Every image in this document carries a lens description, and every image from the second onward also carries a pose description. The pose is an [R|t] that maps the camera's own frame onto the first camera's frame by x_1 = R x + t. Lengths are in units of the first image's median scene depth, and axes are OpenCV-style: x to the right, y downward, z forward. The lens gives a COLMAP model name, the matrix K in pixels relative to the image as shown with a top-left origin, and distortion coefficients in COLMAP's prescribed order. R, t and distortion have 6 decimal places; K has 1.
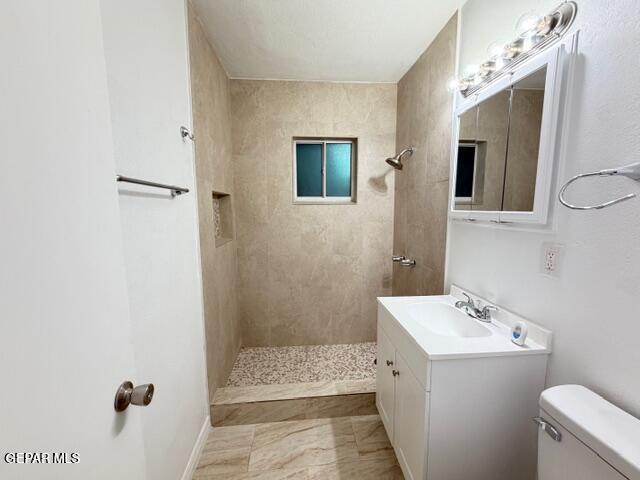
lens RADIAL K [[254.8, 0, 318.4], [0, 254.8, 240.6], [0, 0, 1]] dist [0.001189, 0.000274]
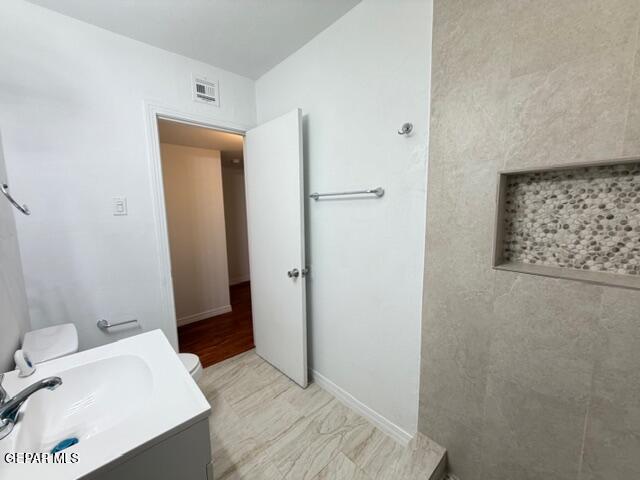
lens RADIAL K [[254.8, 0, 318.4], [0, 254.8, 240.6], [0, 0, 1]] dist [0.001189, 0.000274]
pose [[-0.797436, 0.095931, -0.595729, 0.346565], [-0.052991, 0.972333, 0.227509, -0.197206], [0.601072, 0.212992, -0.770290, 1.527483]]
